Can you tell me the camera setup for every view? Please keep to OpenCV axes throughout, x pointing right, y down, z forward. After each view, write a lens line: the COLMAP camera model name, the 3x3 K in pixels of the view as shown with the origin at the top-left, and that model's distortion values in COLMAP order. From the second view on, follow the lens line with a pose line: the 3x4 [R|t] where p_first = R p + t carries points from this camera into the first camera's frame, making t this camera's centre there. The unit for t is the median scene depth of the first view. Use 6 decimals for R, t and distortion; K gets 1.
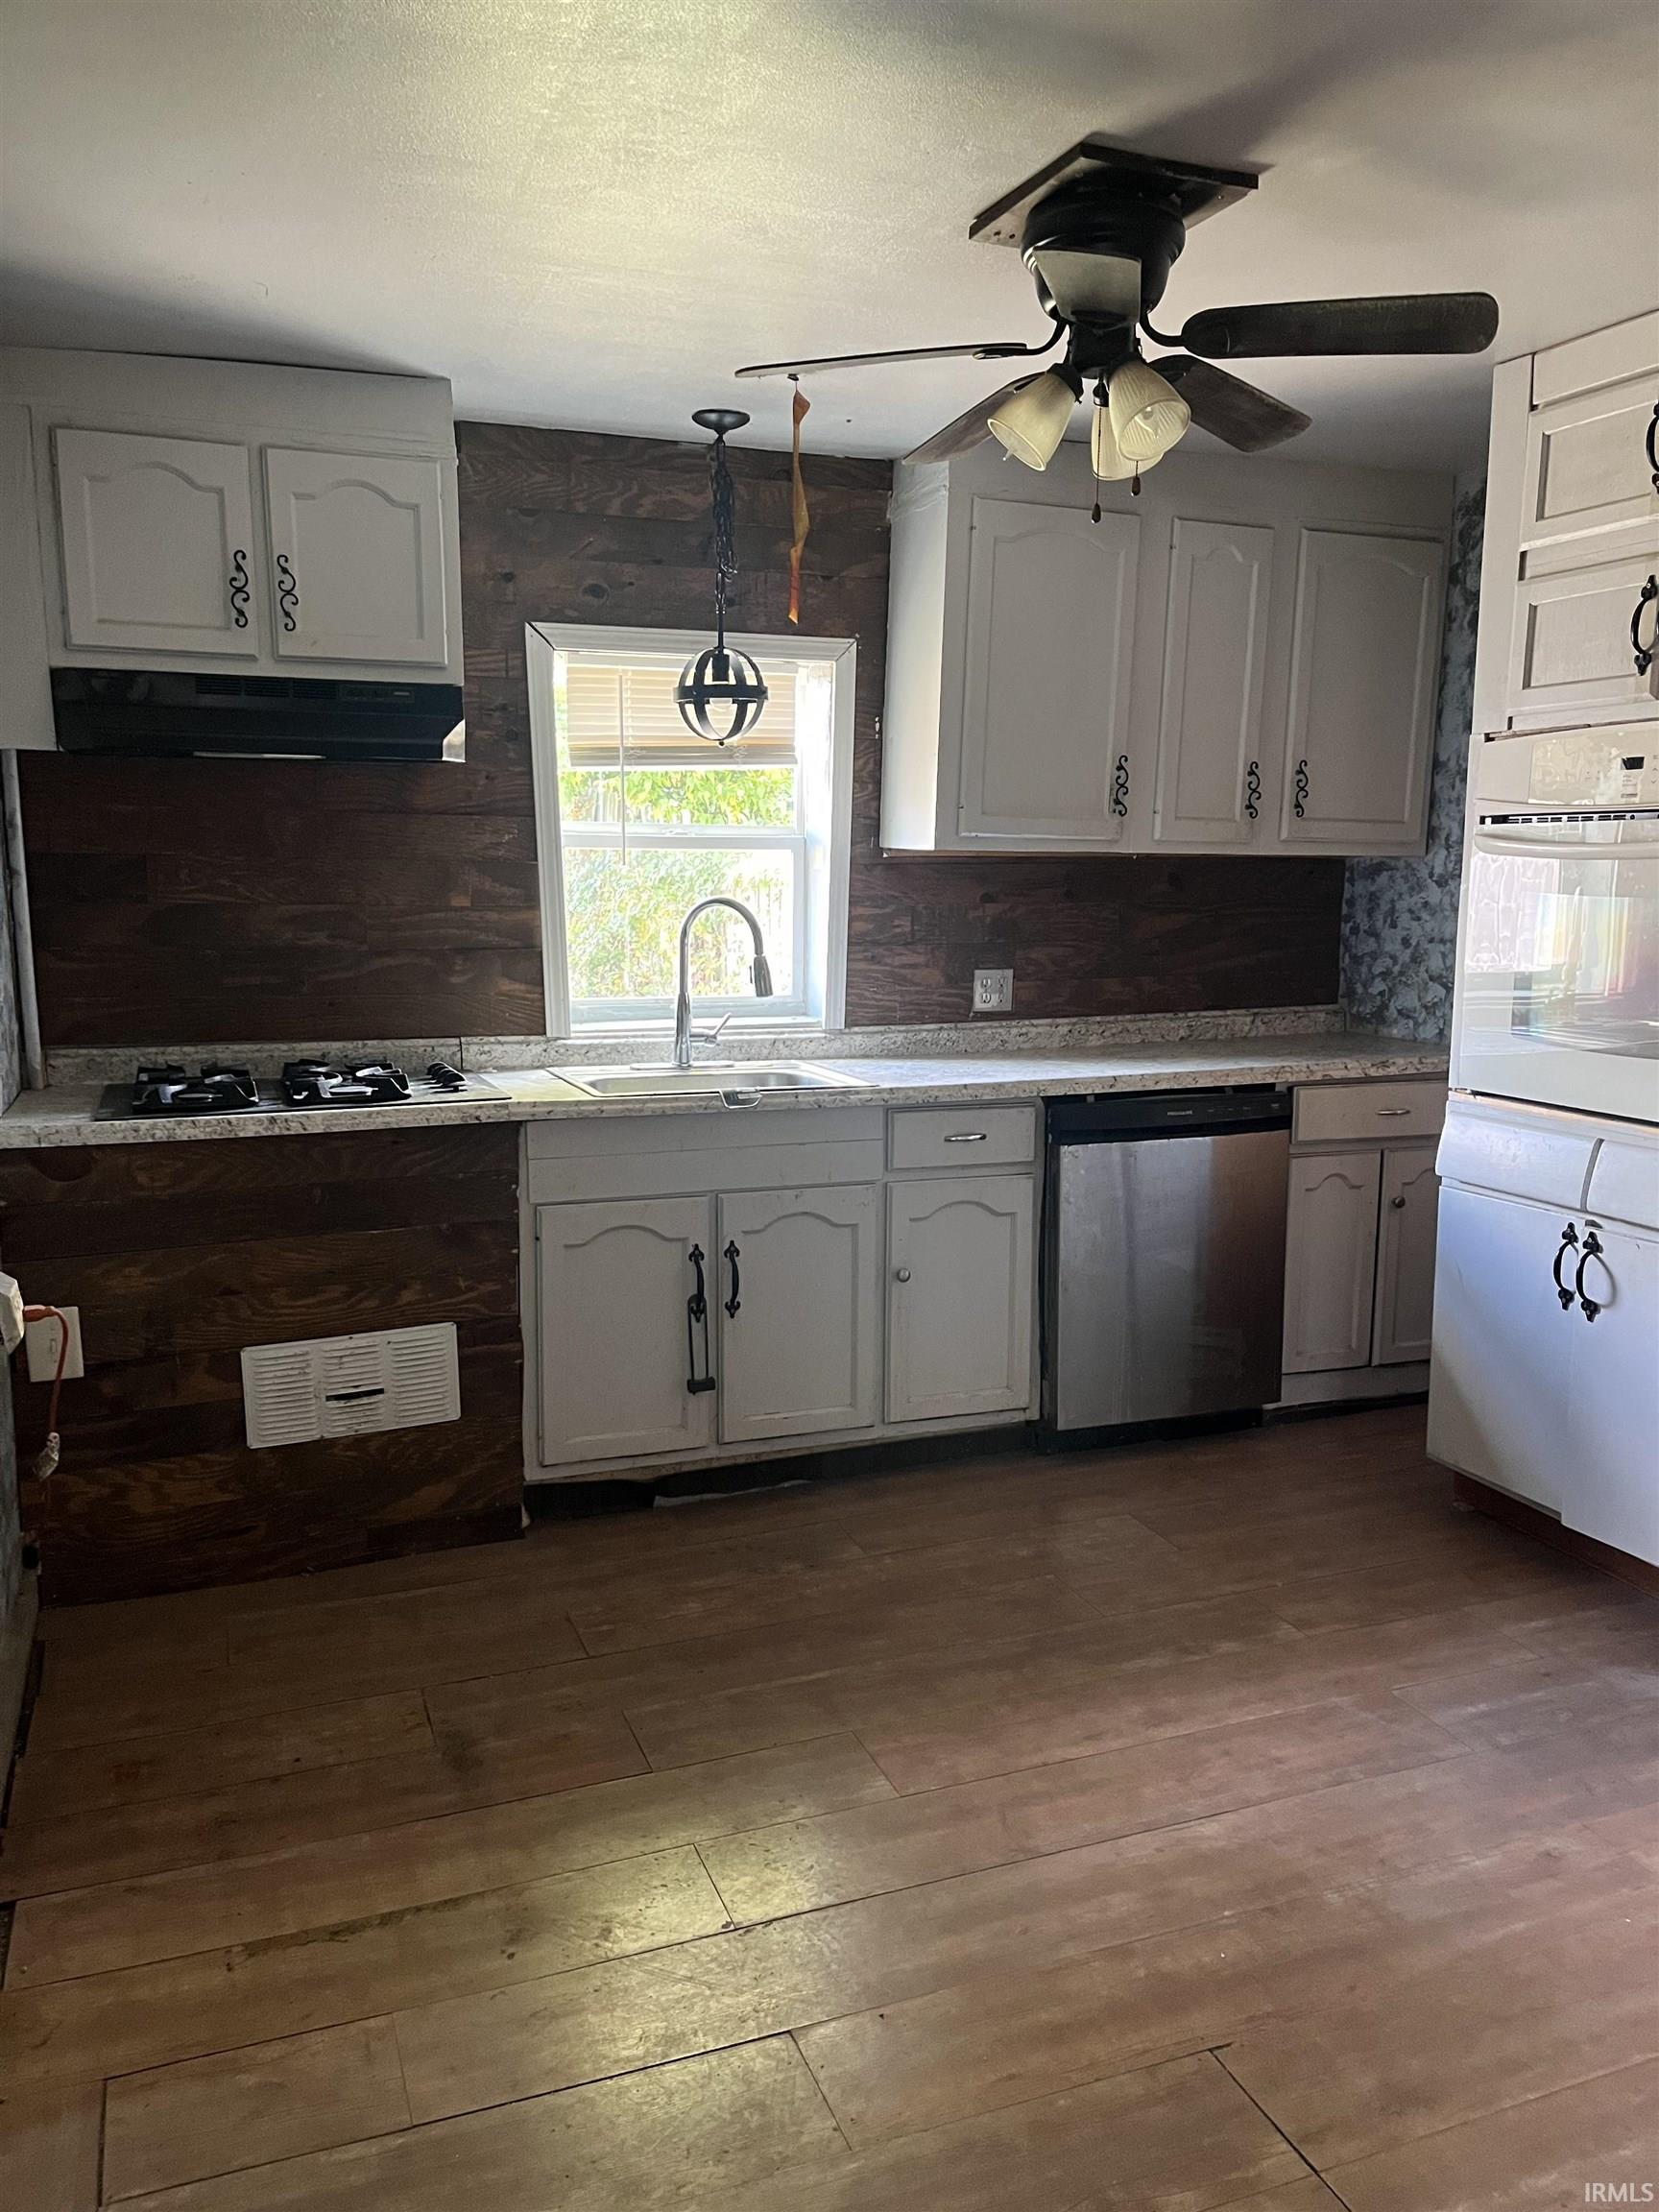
lens RADIAL K [[1664.4, 0, 822.8], [0, 1664.4, 1117.9], [0, 0, 1]] dist [0.012862, 0.000598]
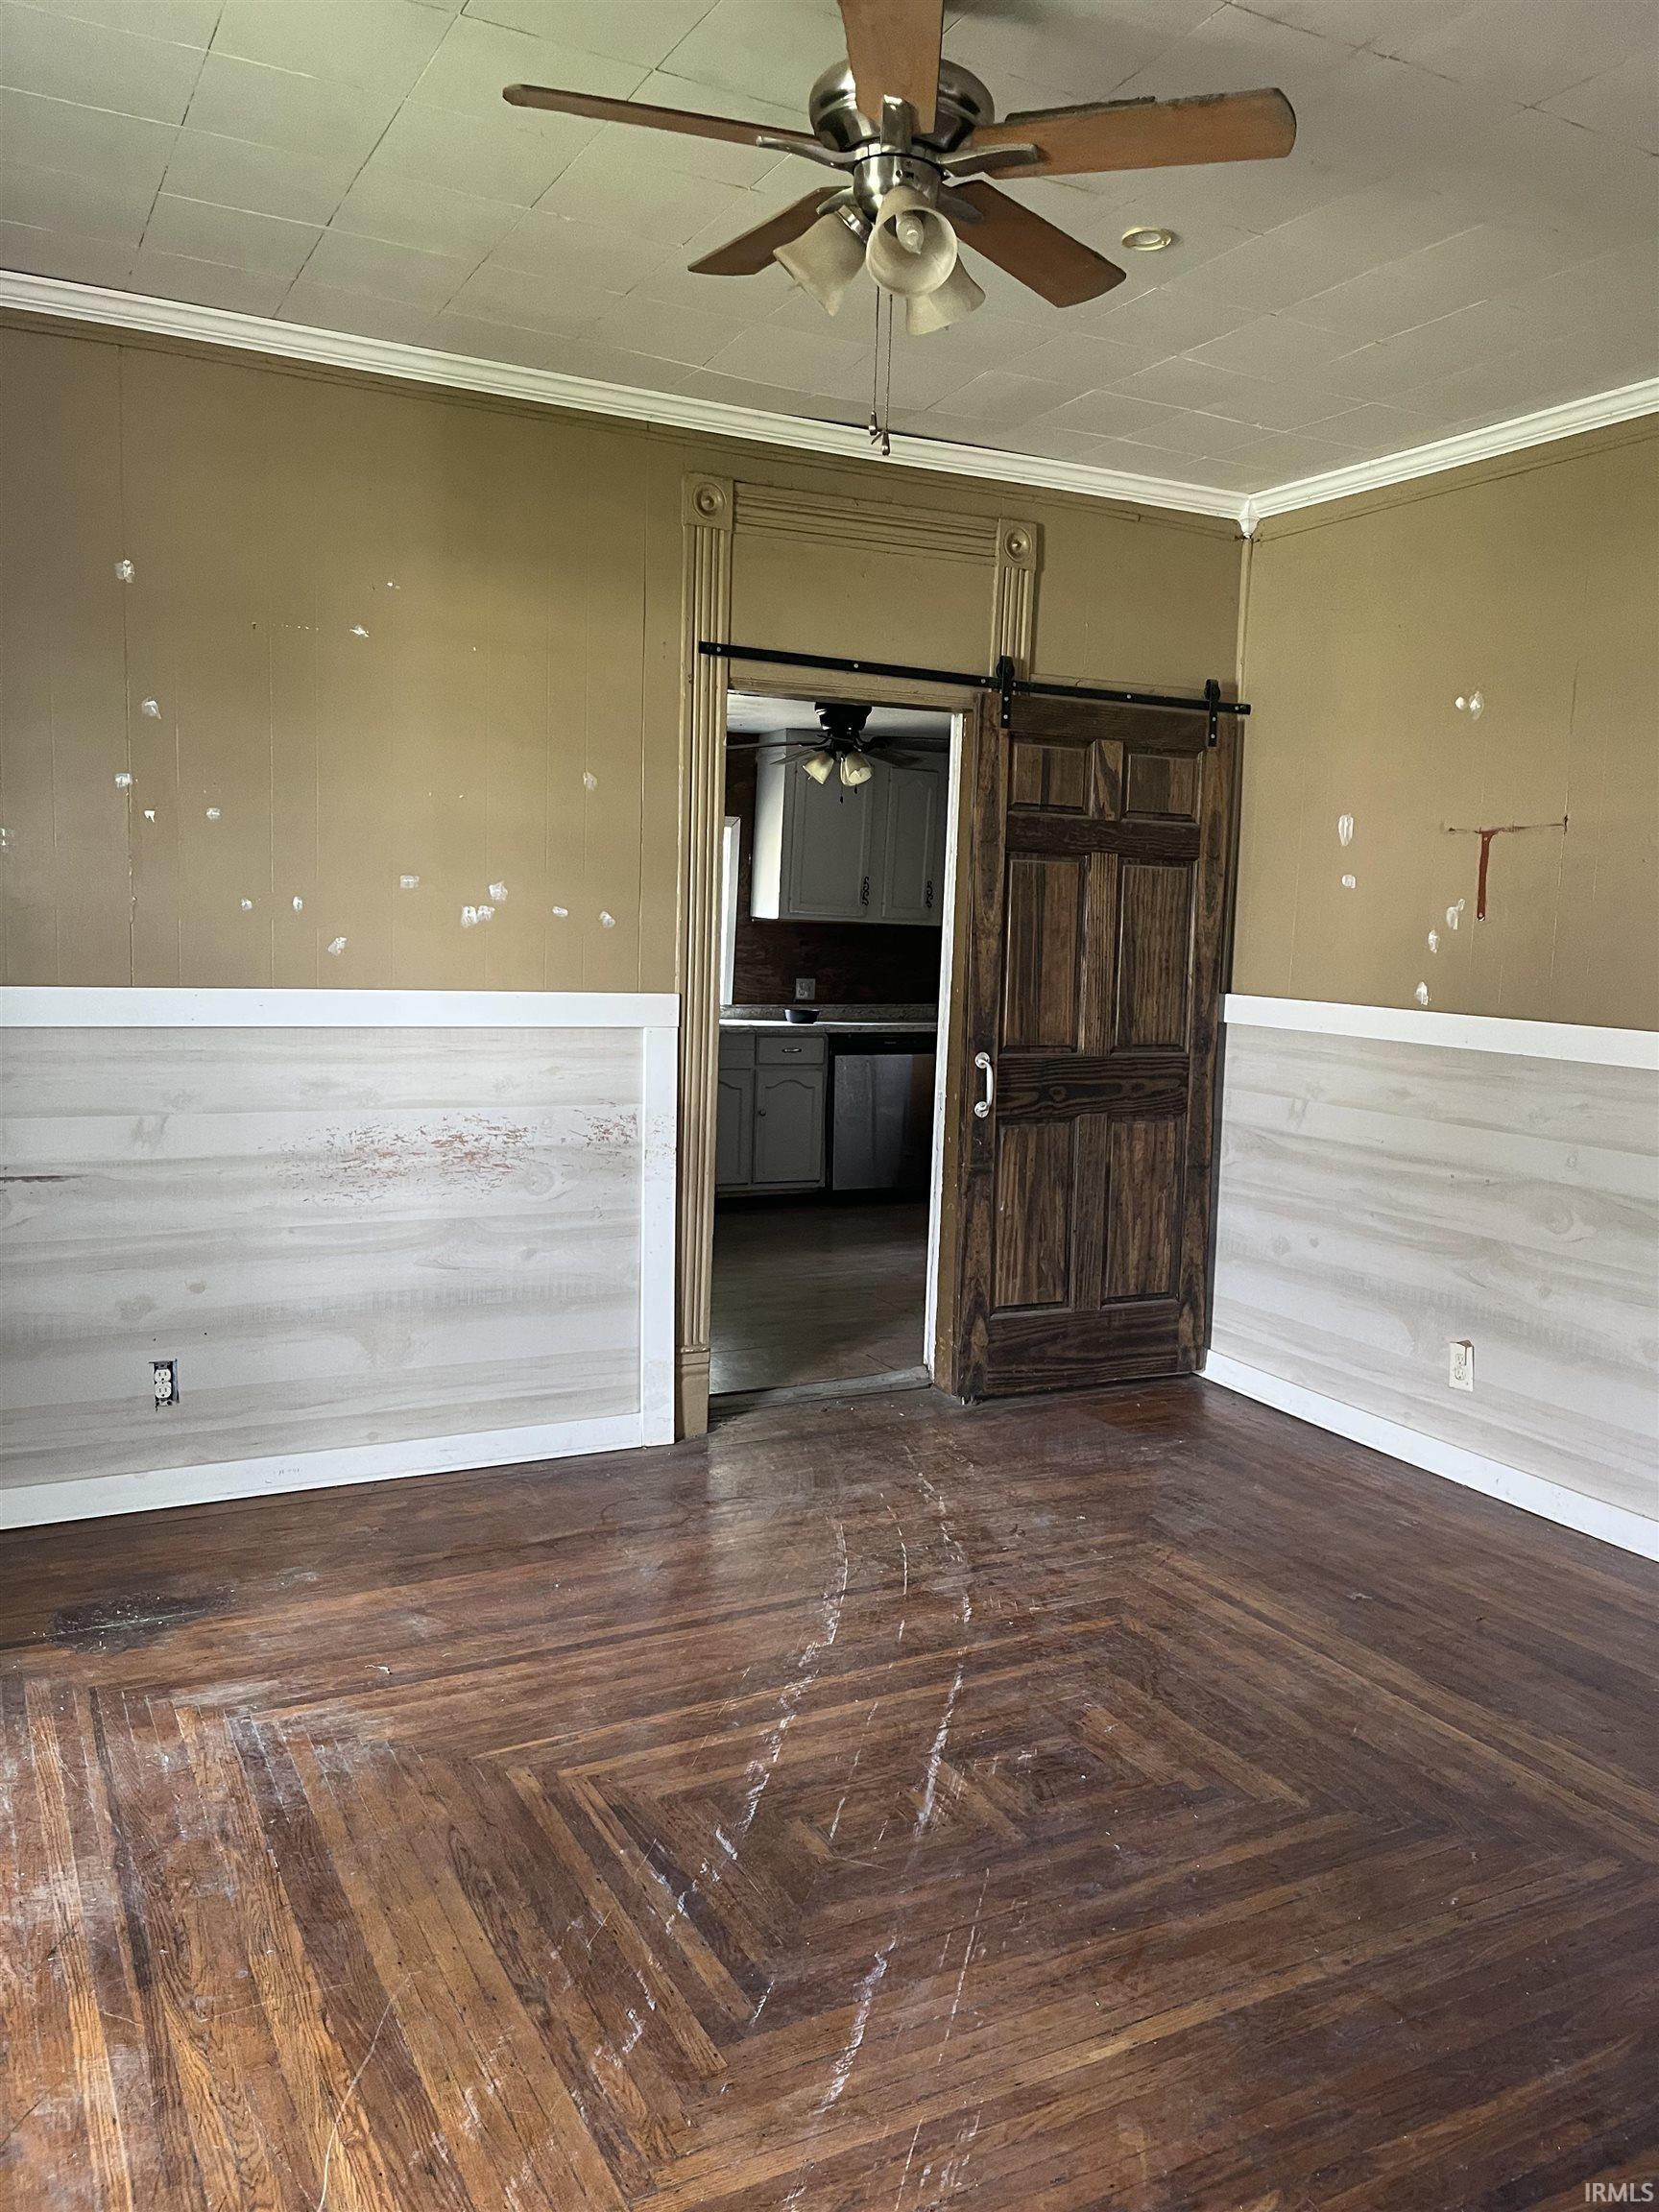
lens RADIAL K [[1664.4, 0, 832.4], [0, 1664.4, 1102.6], [0, 0, 1]] dist [0.012862, 0.000598]
pose [[0.993376, 0.011570, 0.114323, -0.104442], [-0.006015, 0.998789, -0.048821, 0.177680], [-0.114750, 0.047810, 0.992243, -1.109670]]
